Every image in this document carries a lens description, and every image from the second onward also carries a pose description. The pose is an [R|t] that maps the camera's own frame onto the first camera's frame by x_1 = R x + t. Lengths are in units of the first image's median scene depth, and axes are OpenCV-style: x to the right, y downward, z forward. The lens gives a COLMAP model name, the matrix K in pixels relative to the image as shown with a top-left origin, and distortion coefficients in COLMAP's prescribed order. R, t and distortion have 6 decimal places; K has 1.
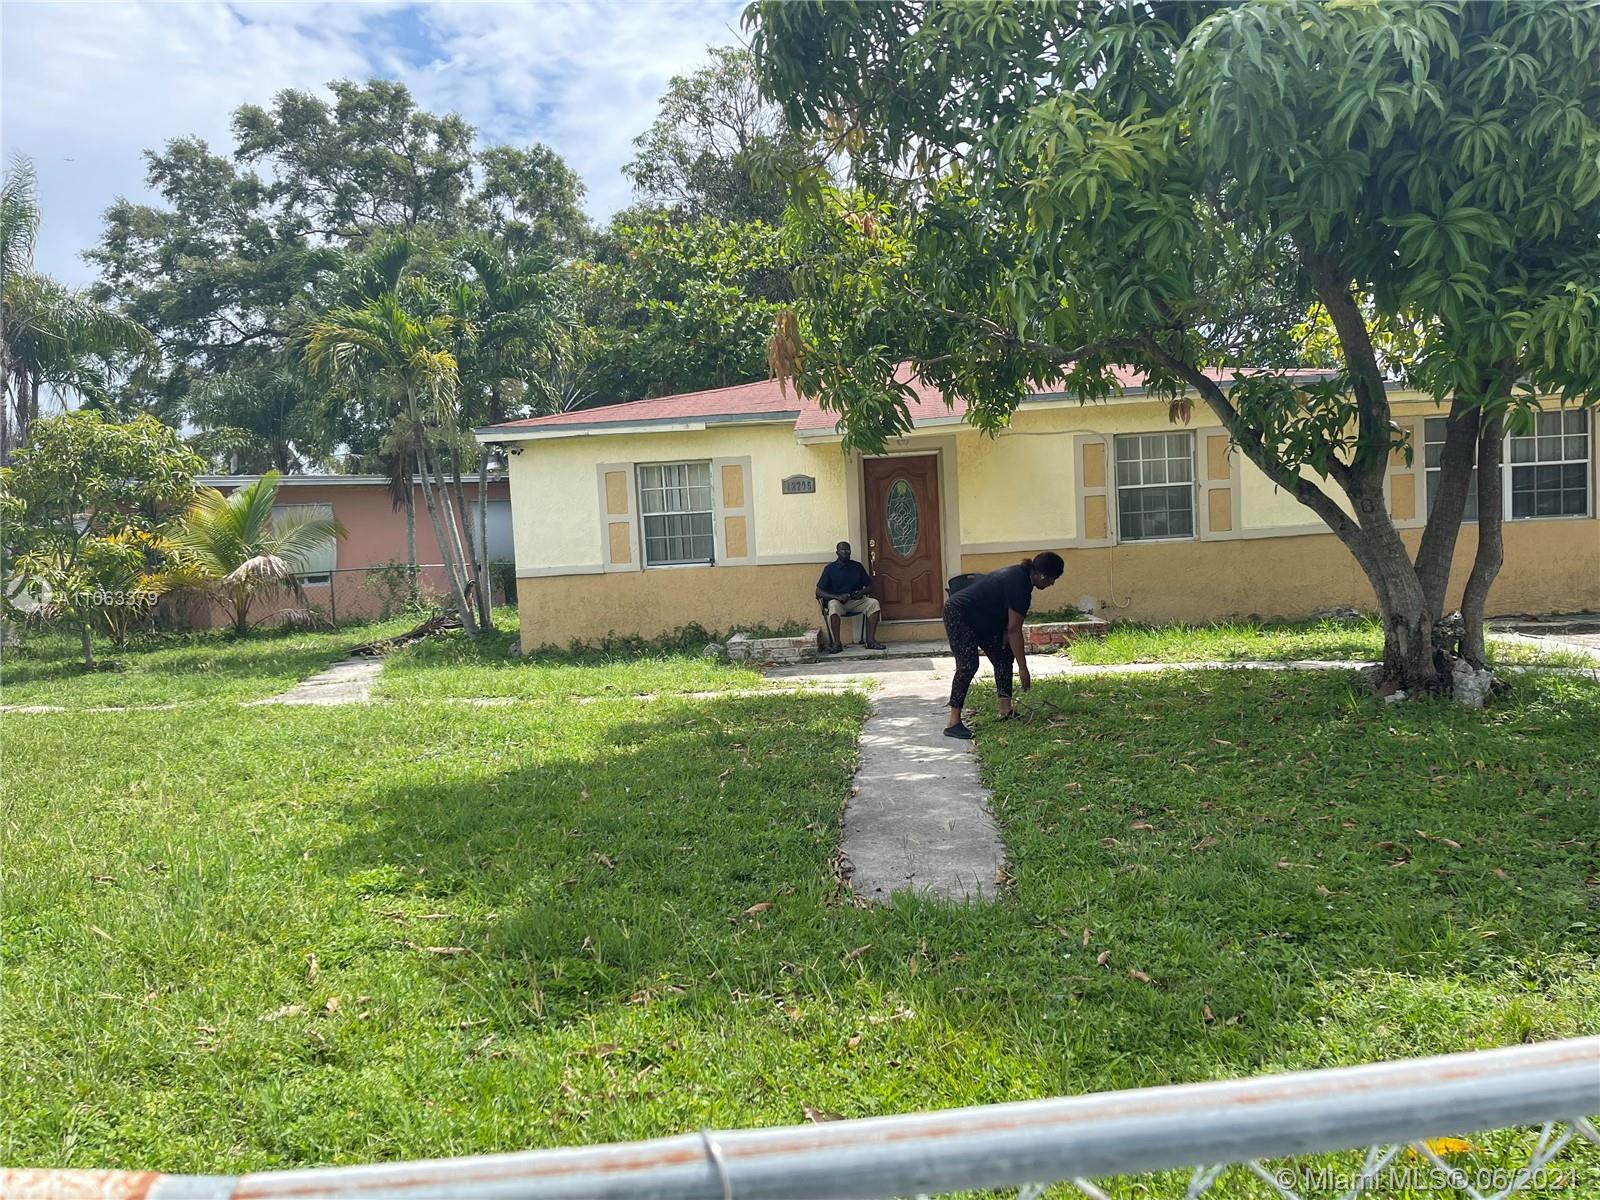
lens RADIAL K [[1192.1, 0, 796.0], [0, 1192.1, 603.7], [0, 0, 1]] dist [0.044012, -0.032002]
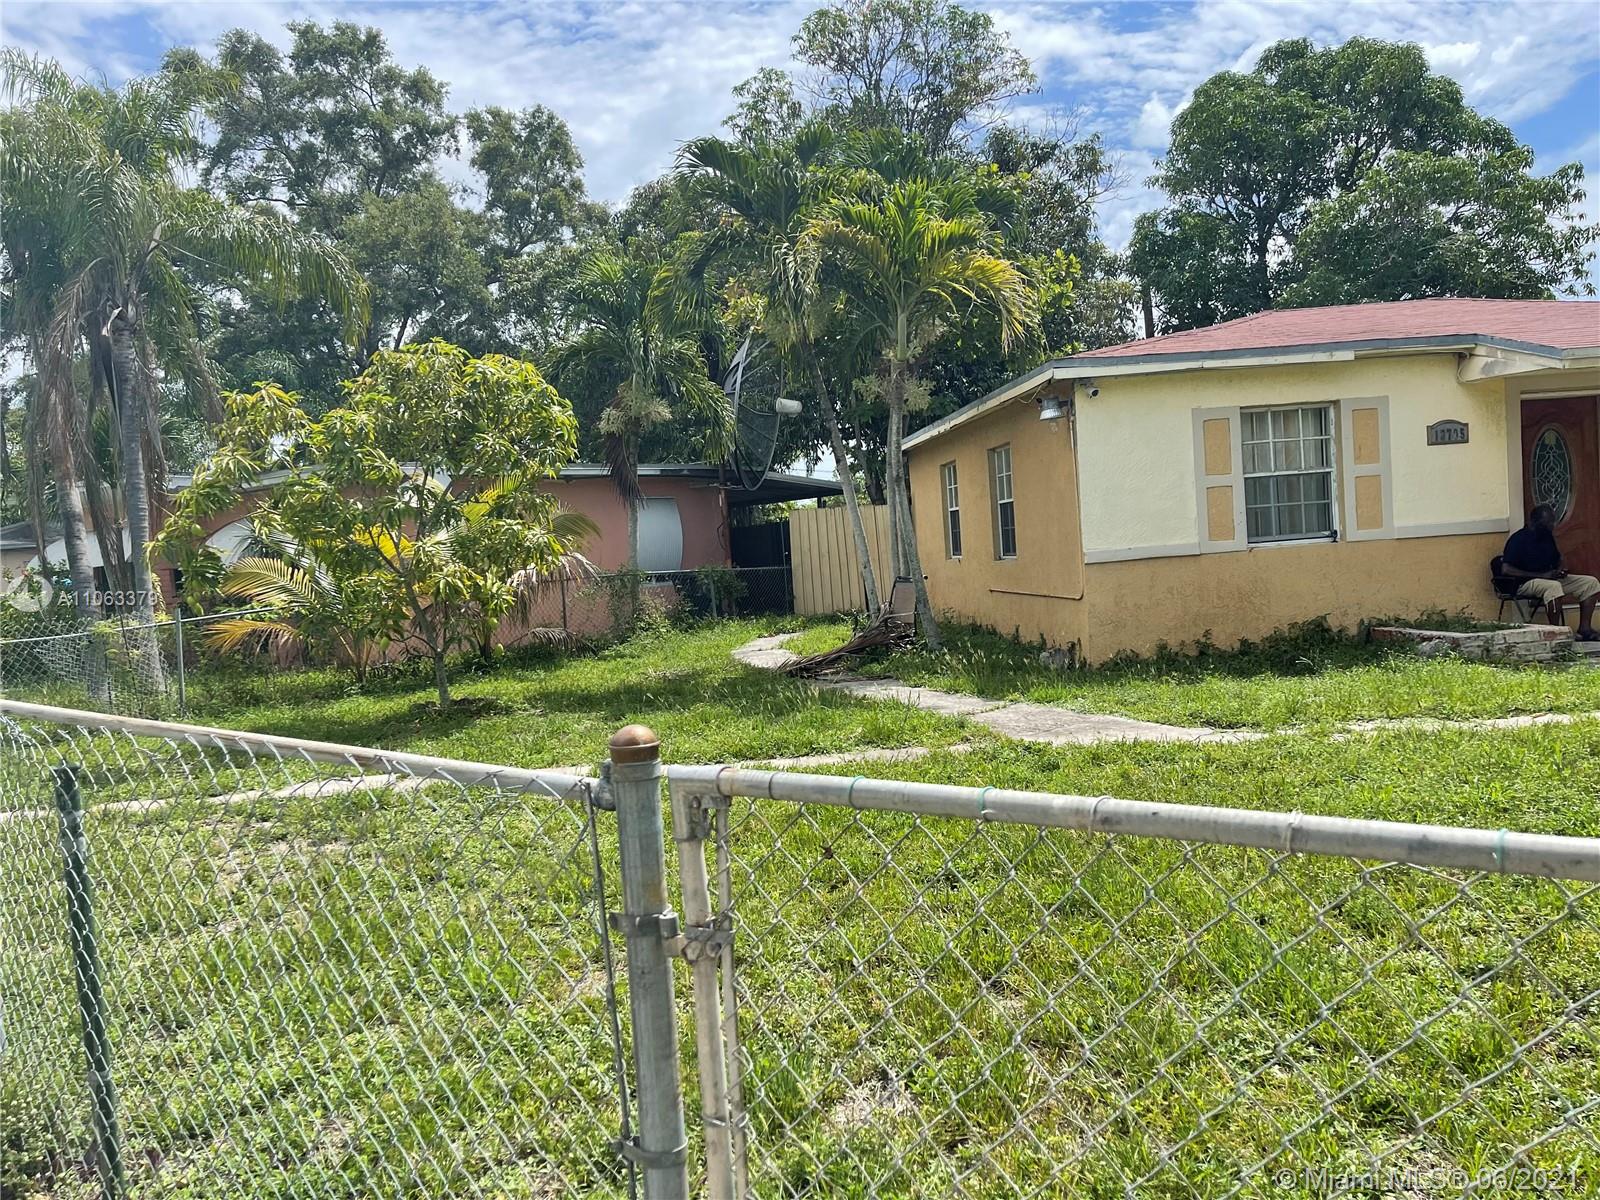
lens RADIAL K [[1192.1, 0, 802.4], [0, 1192.1, 596.1], [0, 0, 1]] dist [0.044012, -0.032002]
pose [[0.983835, -0.029588, 0.176614, -0.540916], [0.033966, 0.999185, -0.021816, 0.008532], [-0.175825, 0.027462, 0.984038, 0.305676]]
